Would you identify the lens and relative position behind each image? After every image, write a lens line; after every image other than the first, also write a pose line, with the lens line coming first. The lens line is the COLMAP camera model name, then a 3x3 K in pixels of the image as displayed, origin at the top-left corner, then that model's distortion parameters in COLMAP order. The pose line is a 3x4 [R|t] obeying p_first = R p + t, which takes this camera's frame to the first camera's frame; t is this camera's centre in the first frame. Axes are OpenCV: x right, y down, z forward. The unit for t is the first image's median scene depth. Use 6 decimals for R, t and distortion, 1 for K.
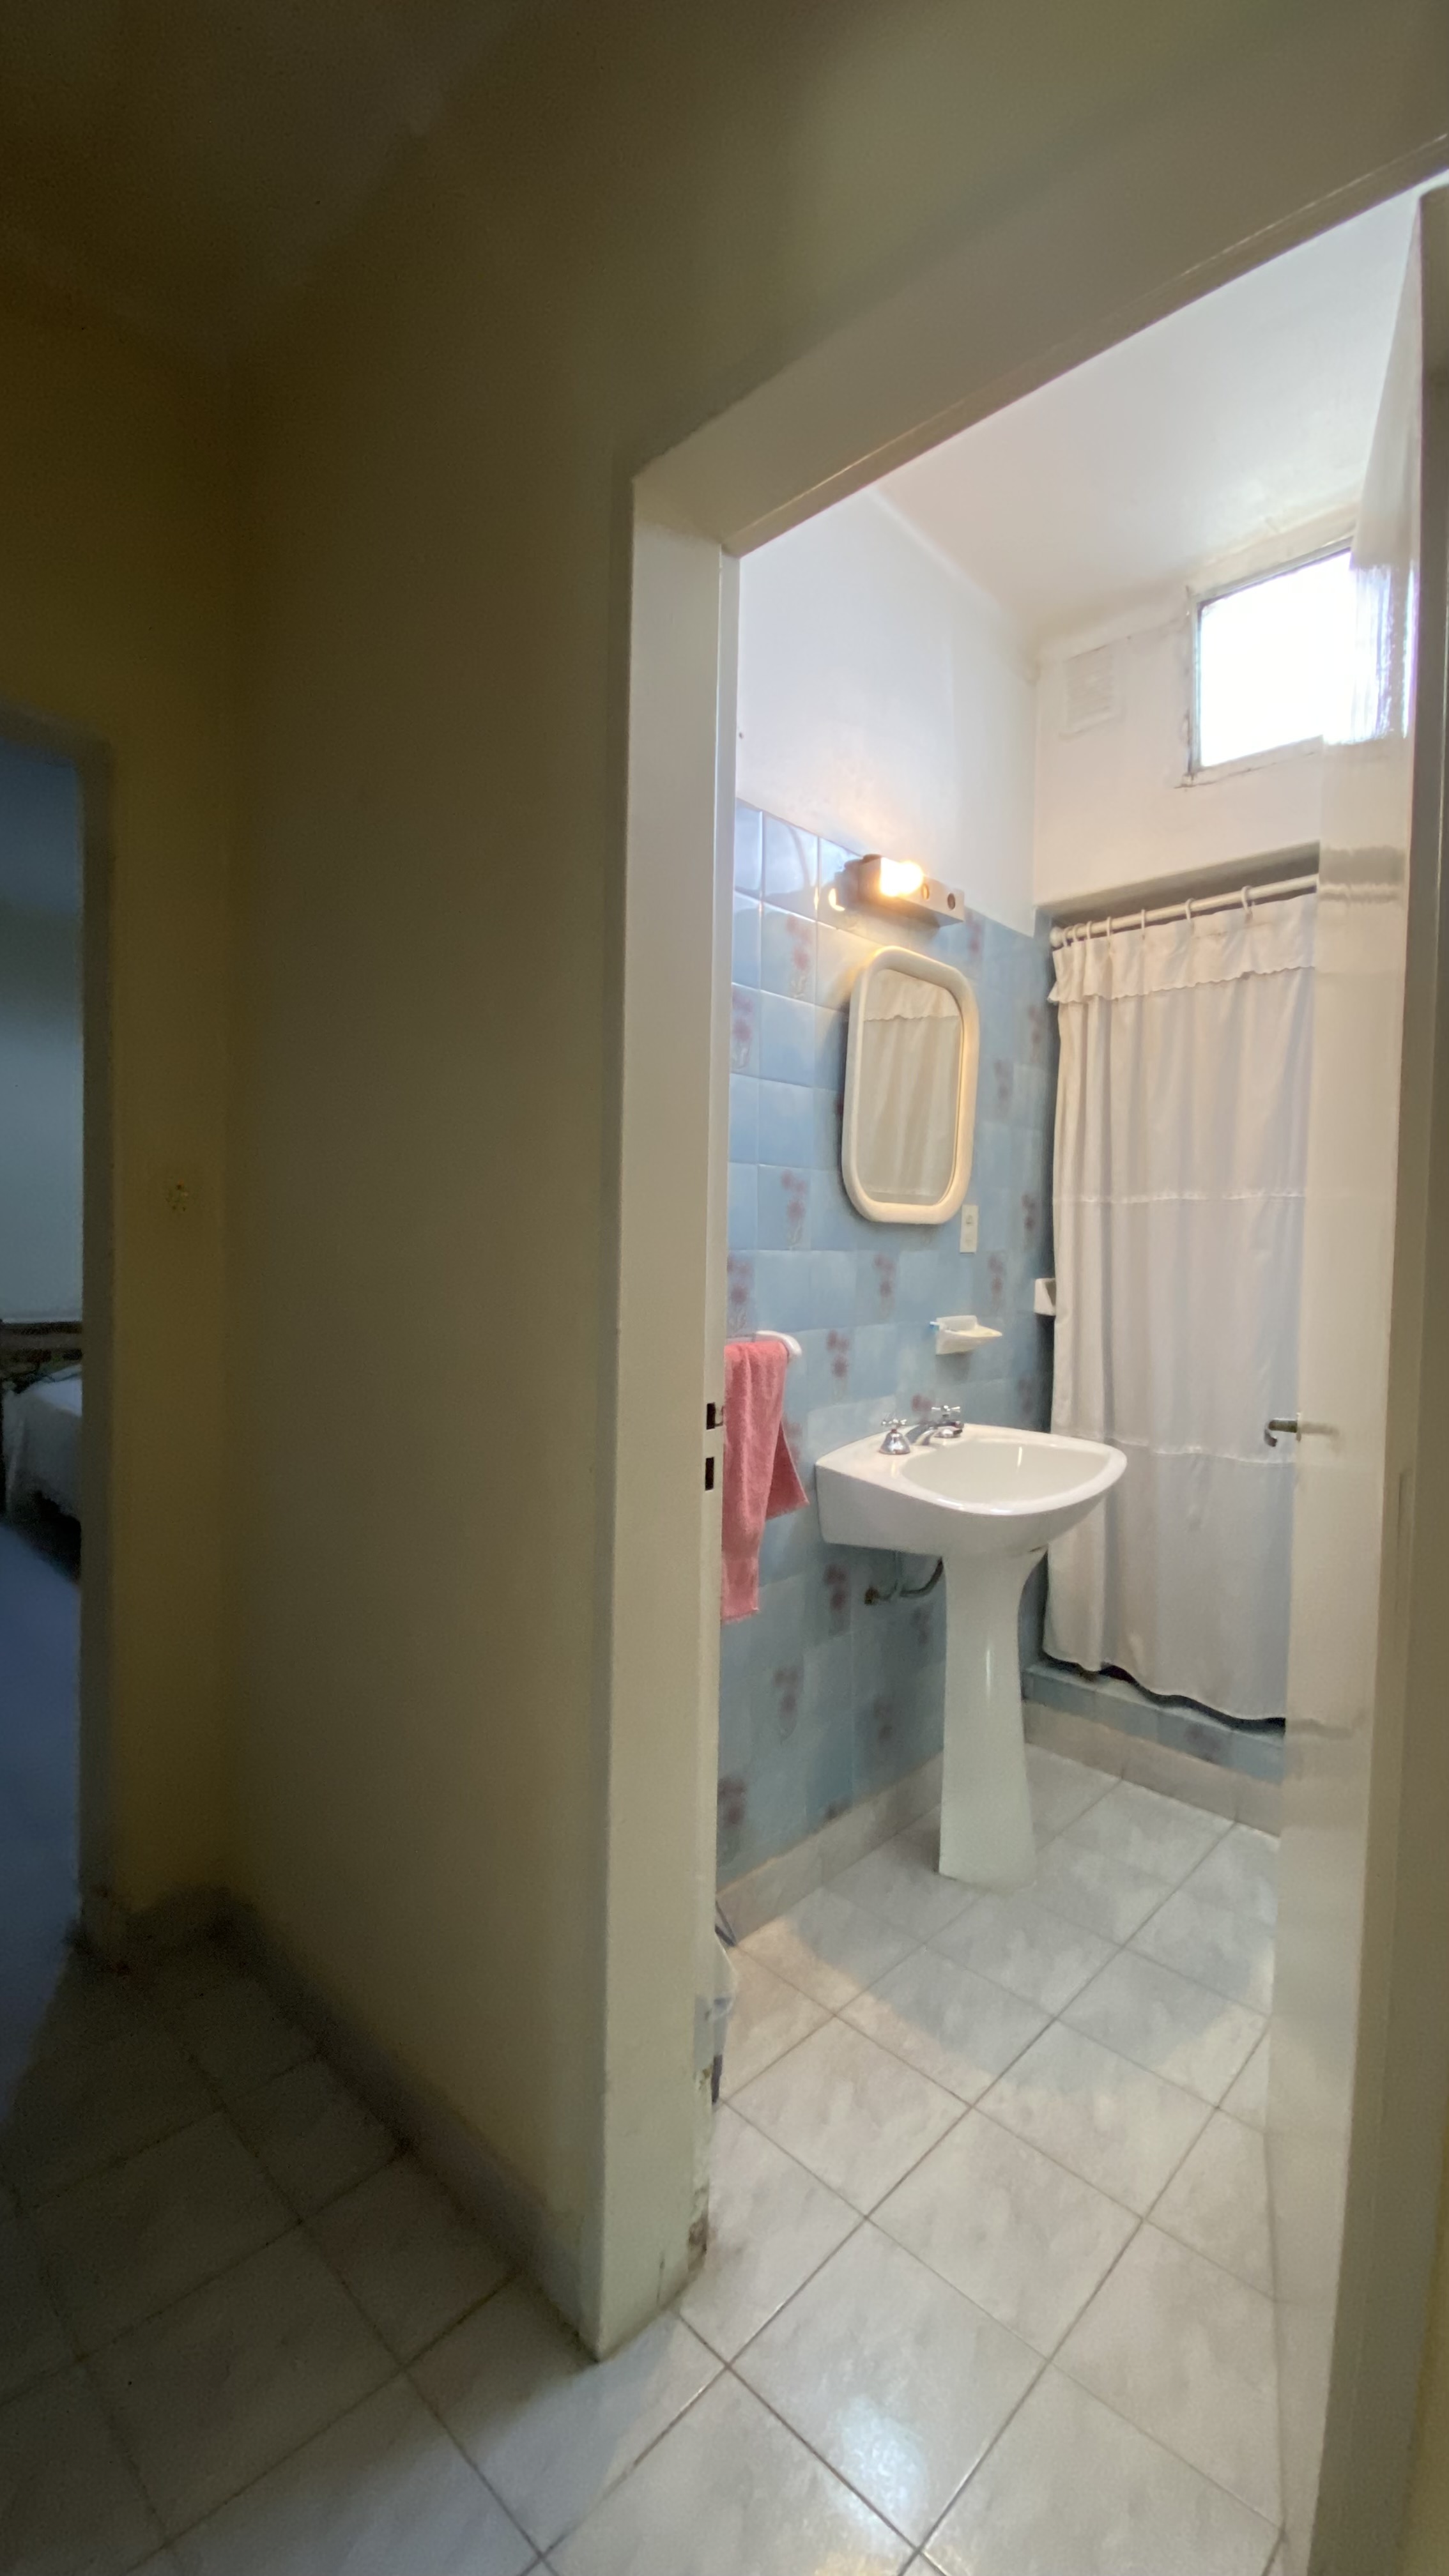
lens RADIAL K [[1077.3, 0, 724.5], [0, 1077.3, 1288.0], [0, 0, 1]] dist [0.032060, -0.032711]
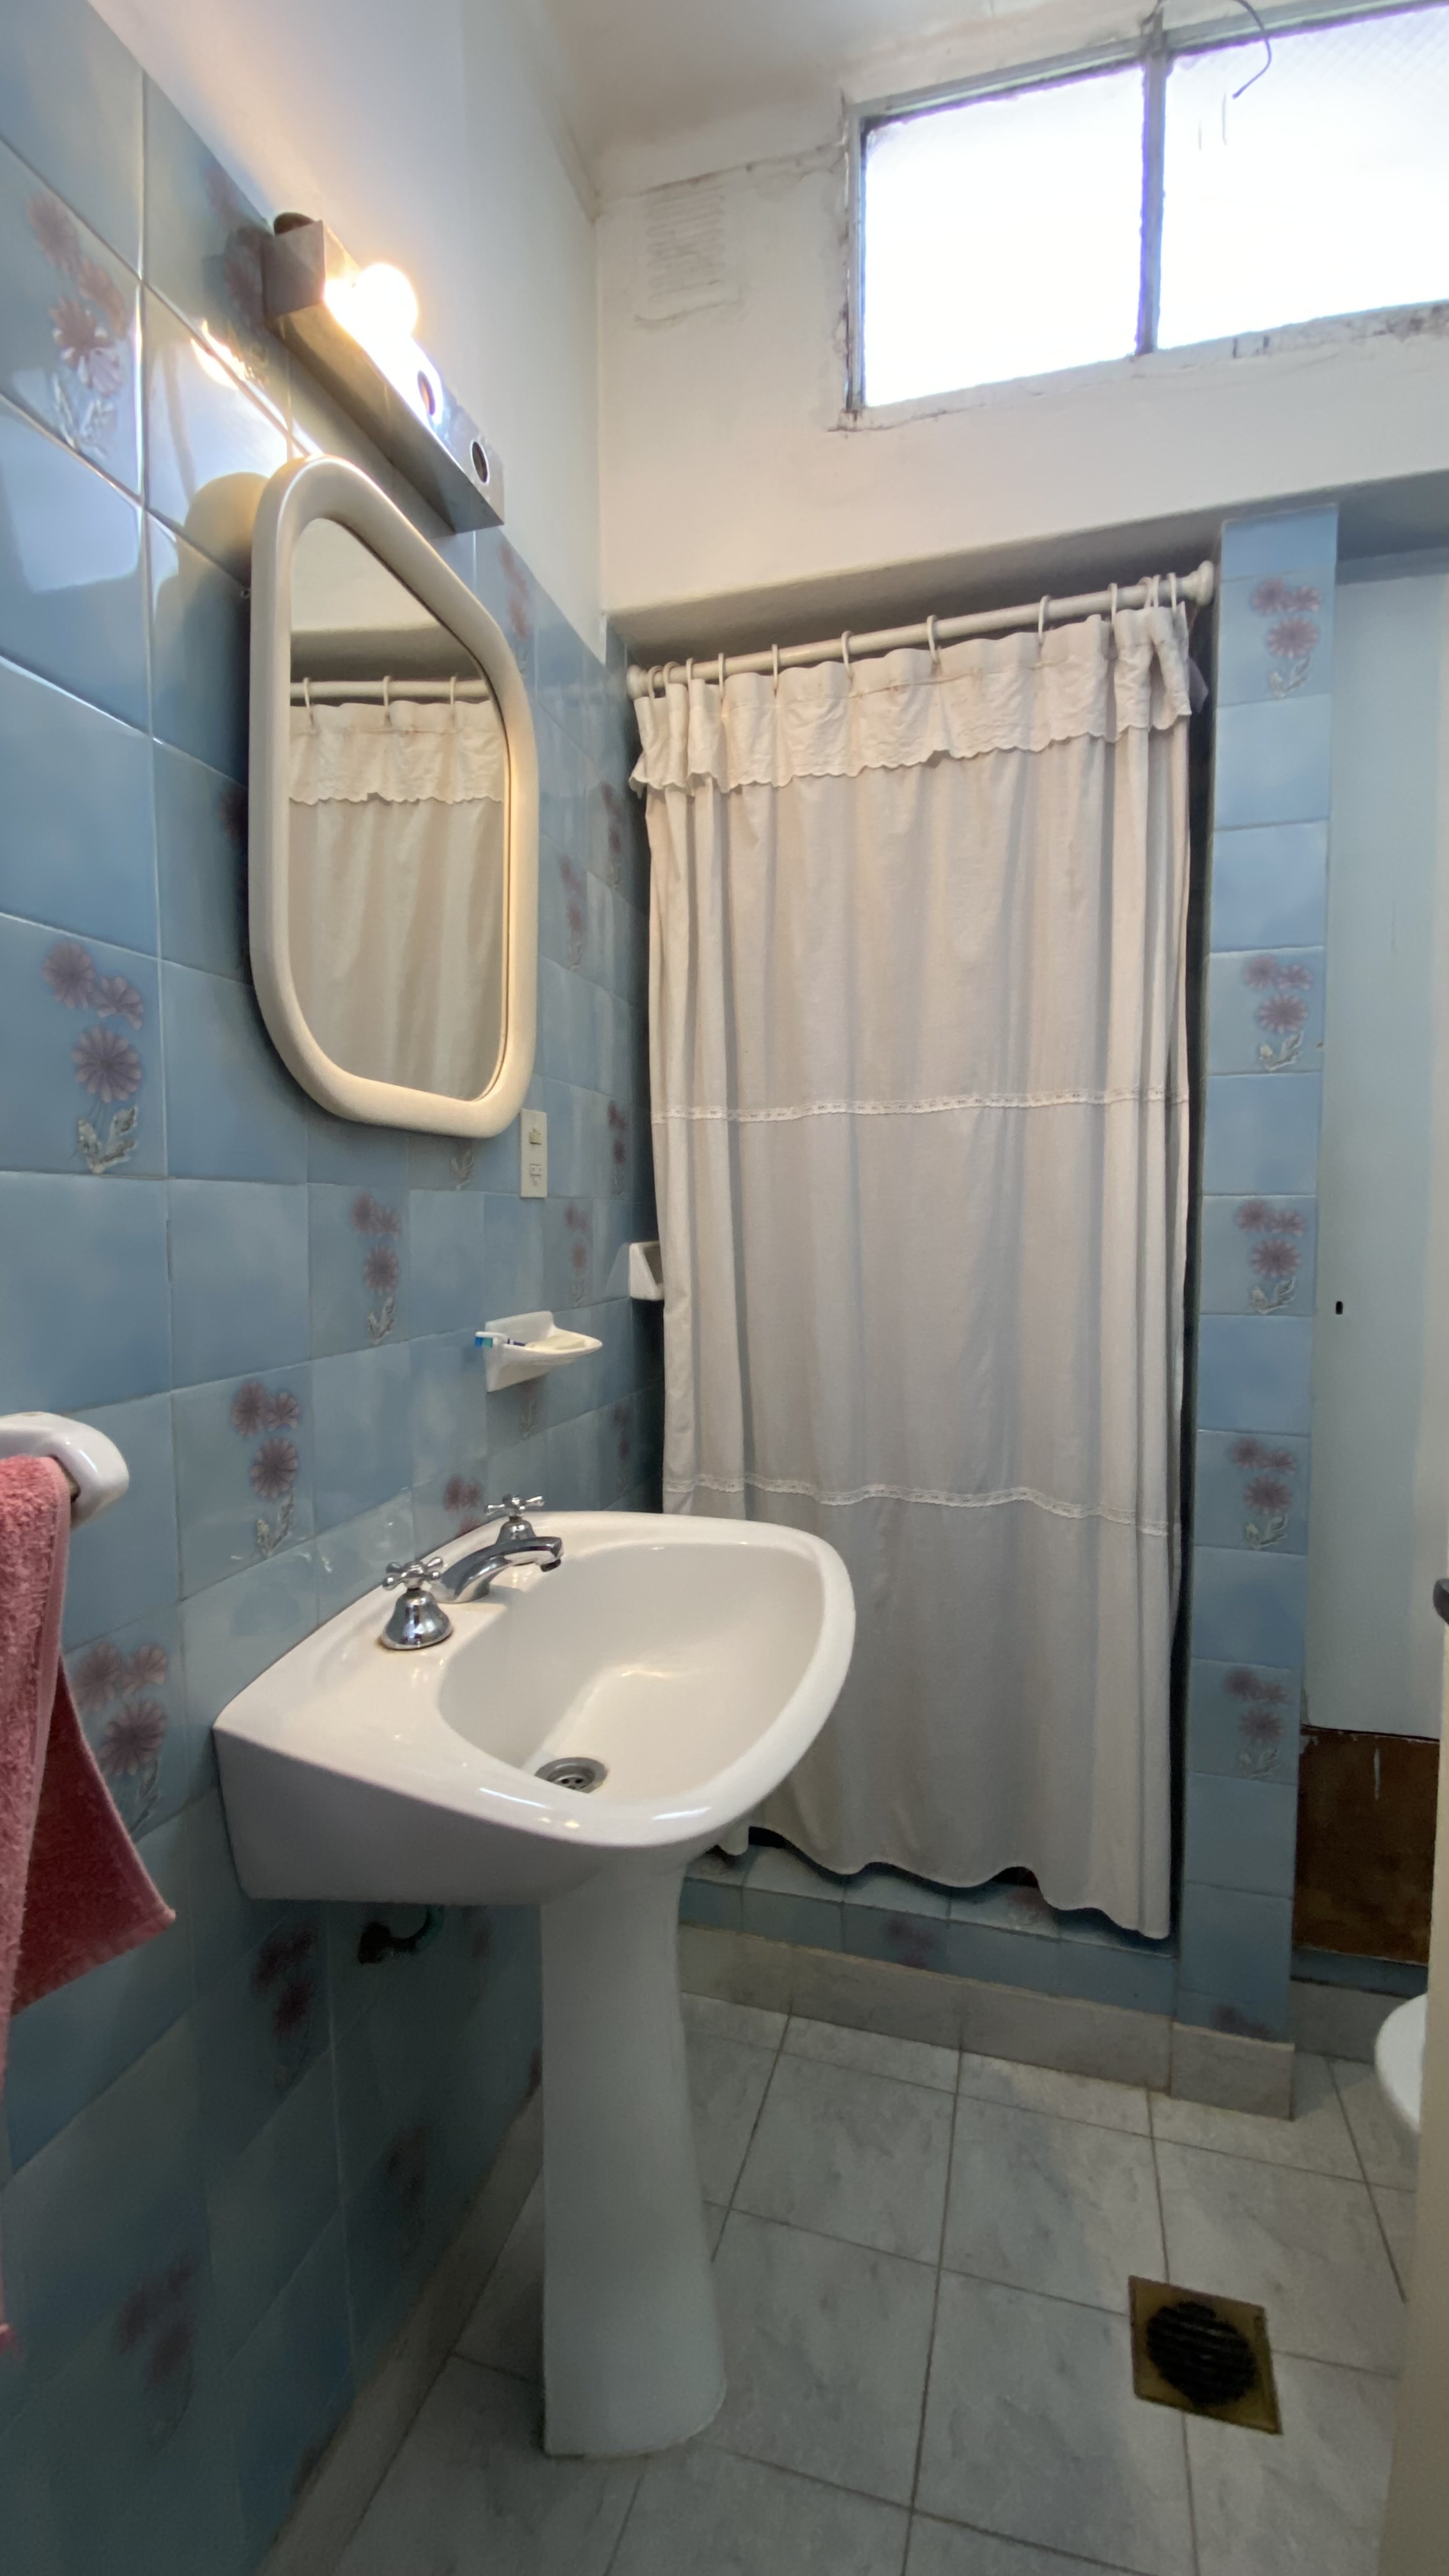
lens RADIAL K [[1077.3, 0, 724.5], [0, 1077.3, 1288.0], [0, 0, 1]] dist [0.032060, -0.032711]
pose [[0.893480, -0.047259, 0.446609, 0.068310], [0.035473, 0.998767, 0.034719, -0.002363], [-0.447699, -0.015178, 0.894055, 0.477195]]
